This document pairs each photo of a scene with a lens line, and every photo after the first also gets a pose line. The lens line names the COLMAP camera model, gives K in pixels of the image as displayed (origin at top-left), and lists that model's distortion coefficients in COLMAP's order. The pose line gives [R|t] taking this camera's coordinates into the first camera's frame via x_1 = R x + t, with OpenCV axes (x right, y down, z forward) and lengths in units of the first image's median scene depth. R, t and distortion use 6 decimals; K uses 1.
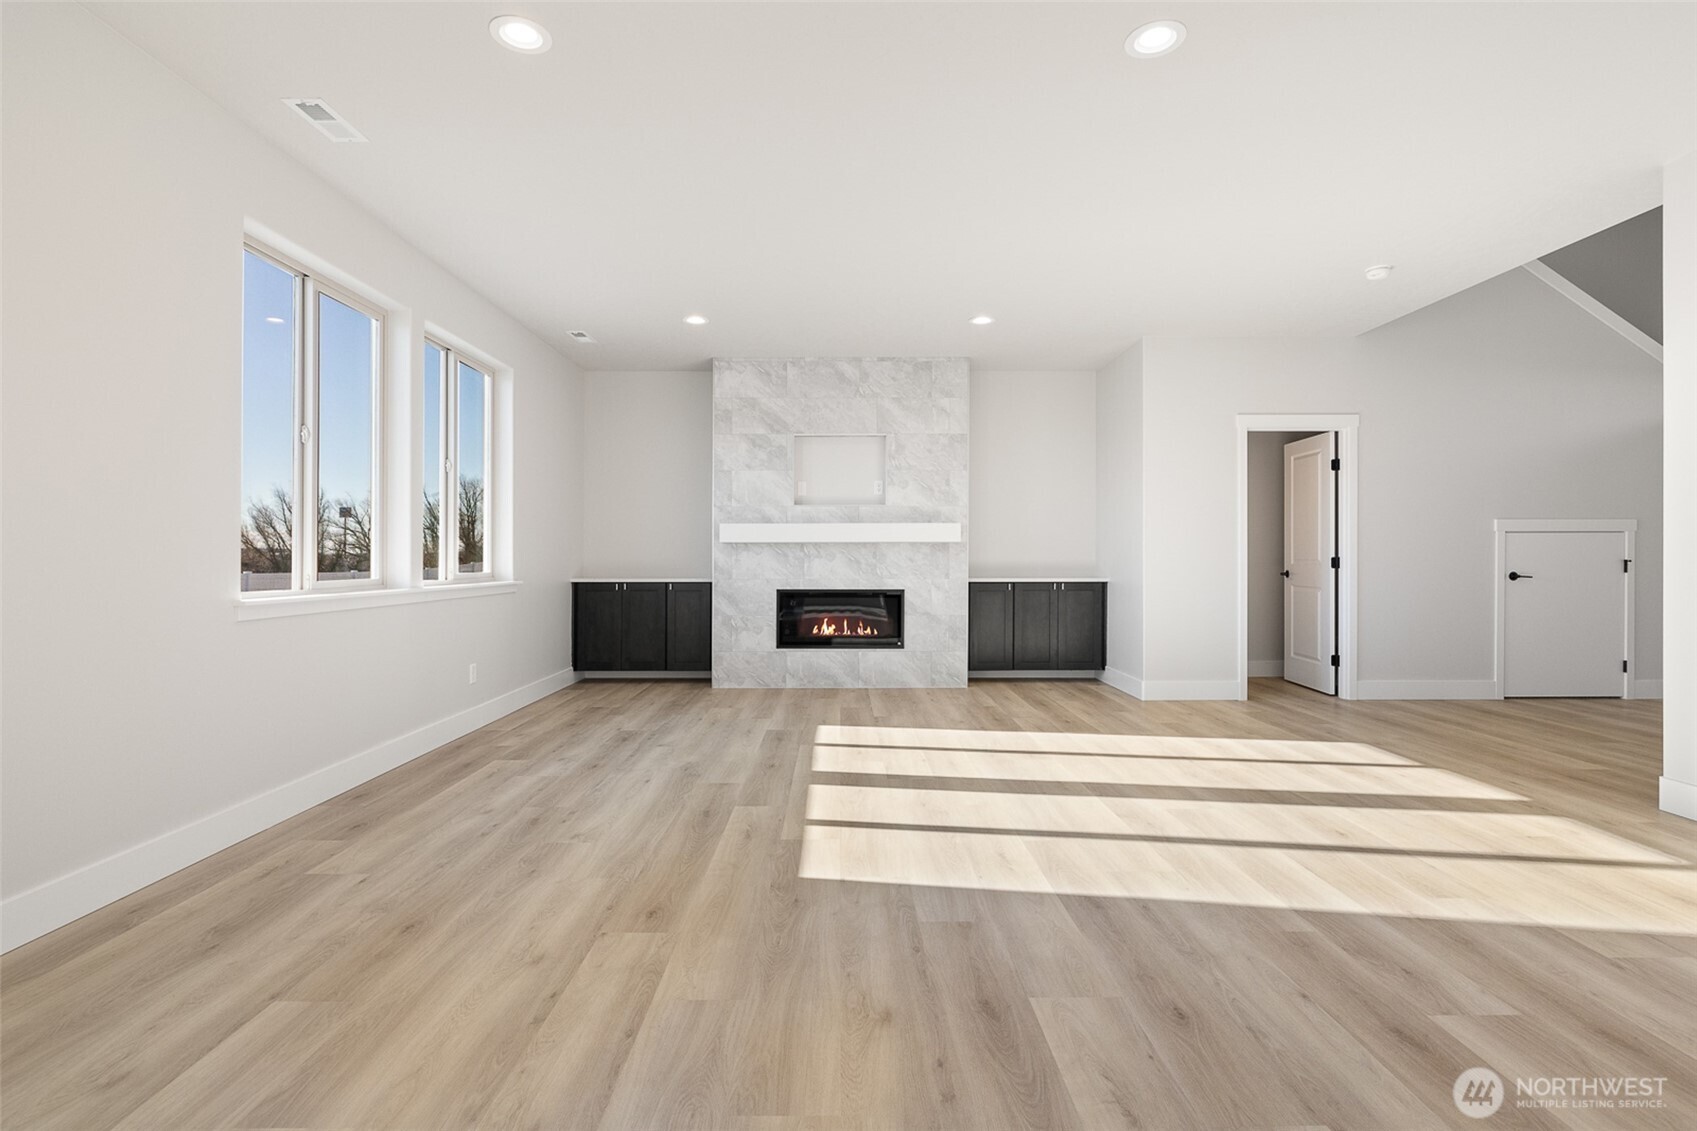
lens RADIAL K [[798.8, 0, 847.8], [0, 798.8, 559.2], [0, 0, 1]] dist [-0.003333, -0.000401]
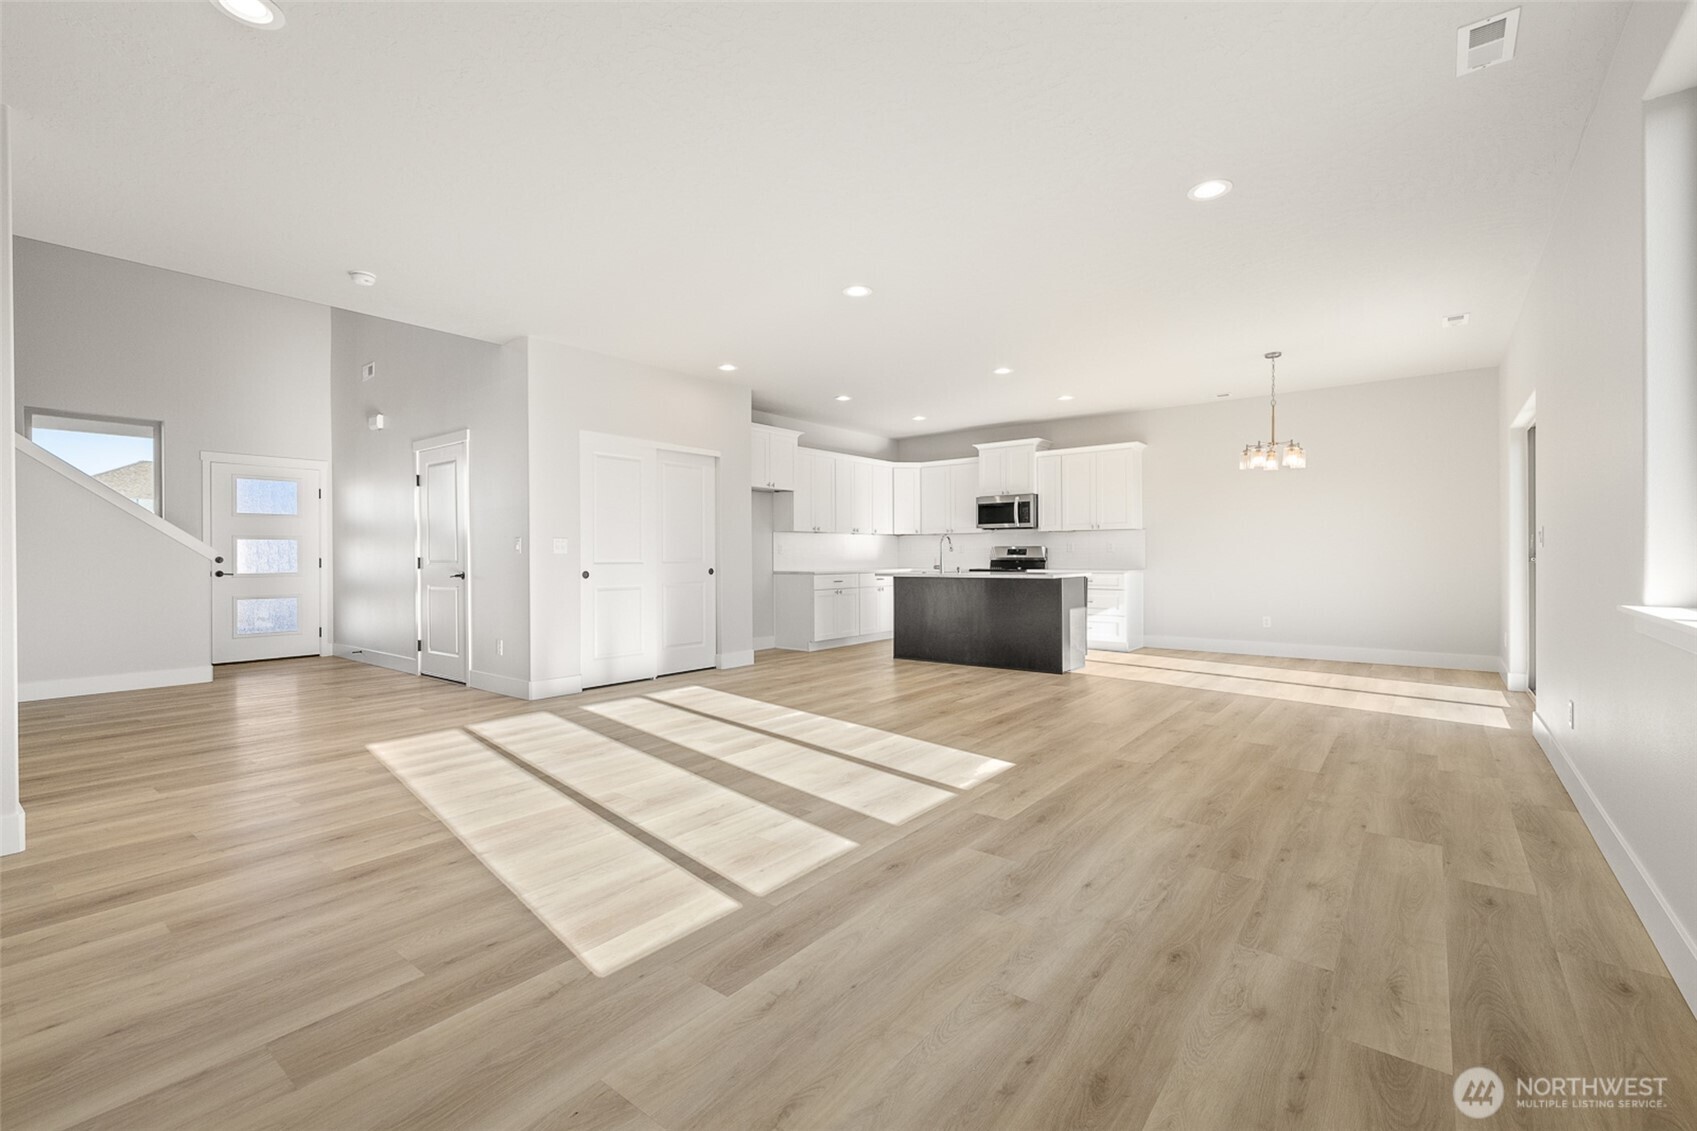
lens RADIAL K [[741.6, 0, 847.7], [0, 741.6, 558.9], [0, 0, 1]] dist [0.001430, 0.000009]
pose [[-0.781270, 0.003821, 0.624182, -0.282679], [0.007363, 0.999968, 0.003094, 0.000545], [-0.624150, 0.007013, -0.781273, 0.940574]]
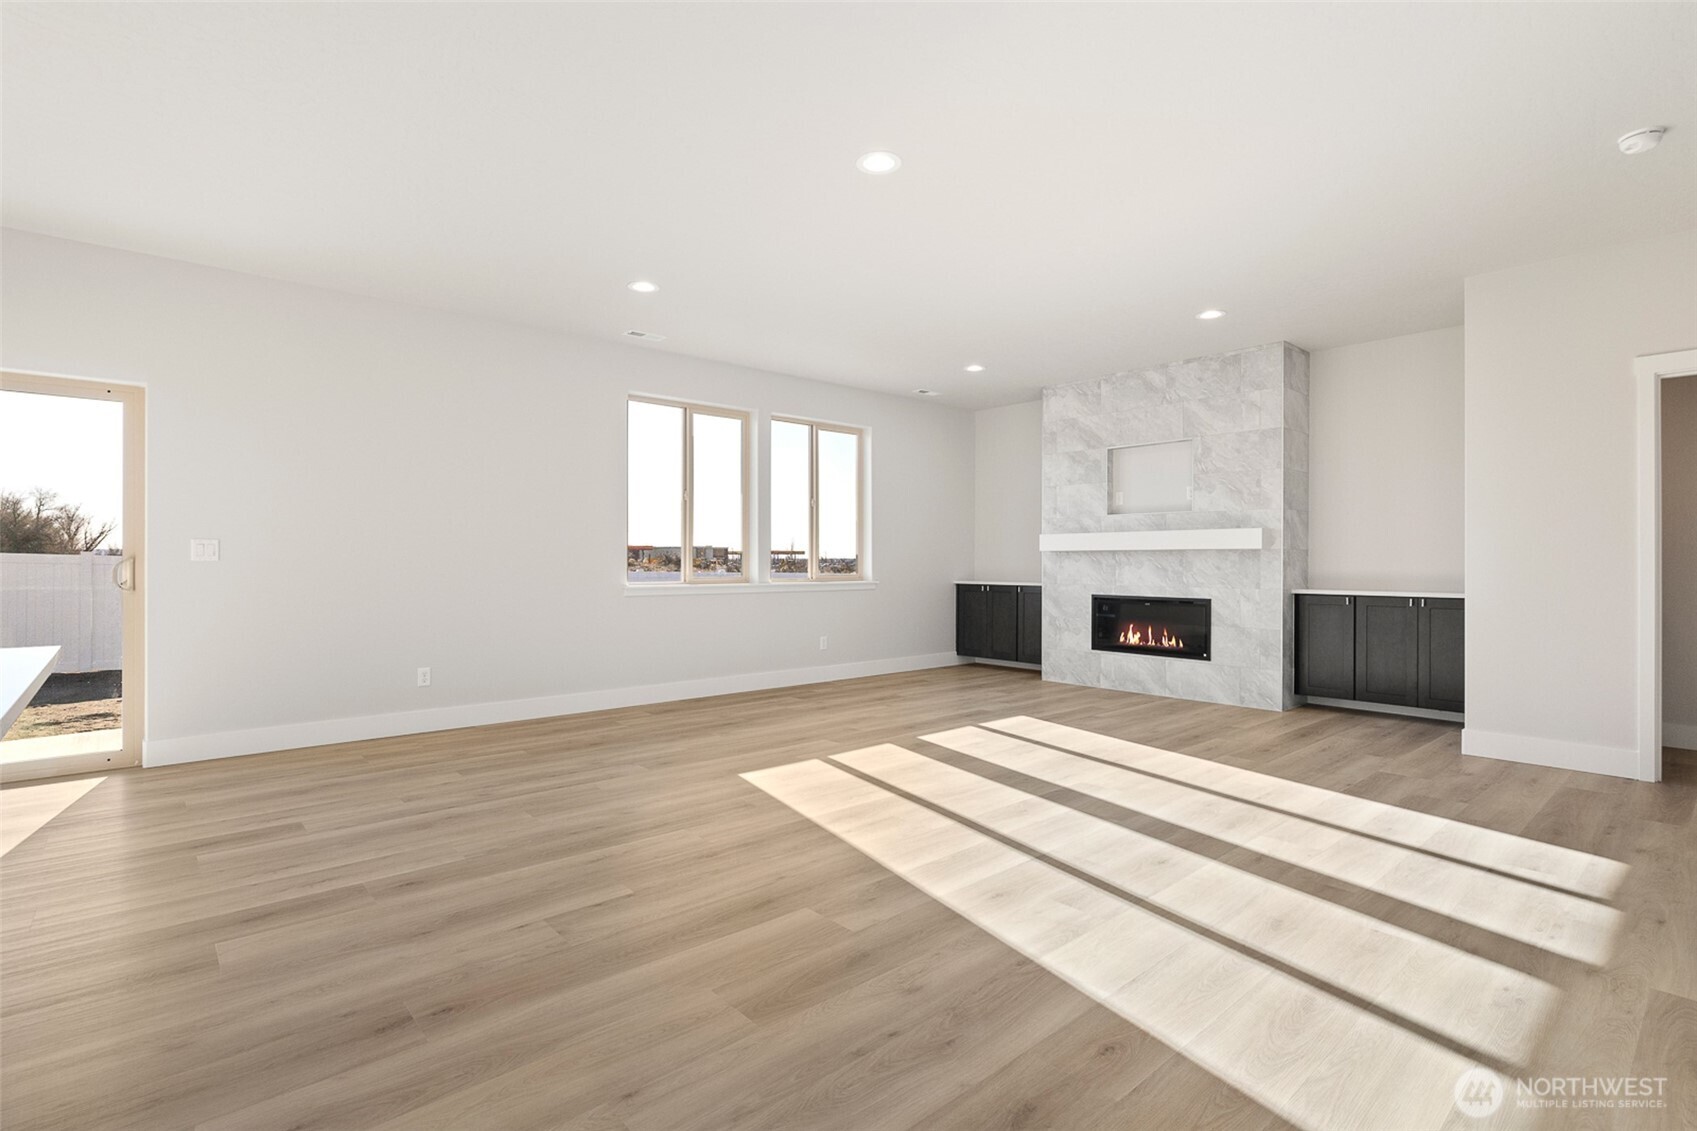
lens RADIAL K [[808.0, 0, 848.5], [0, 808.0, 565.5], [0, 0, 1]] dist [-0.000716, -0.000033]
pose [[0.656981, 0.005619, -0.753886, 0.512851], [-0.004312, 0.999984, 0.003696, -0.003579], [0.753895, 0.000823, 0.656995, 0.042866]]
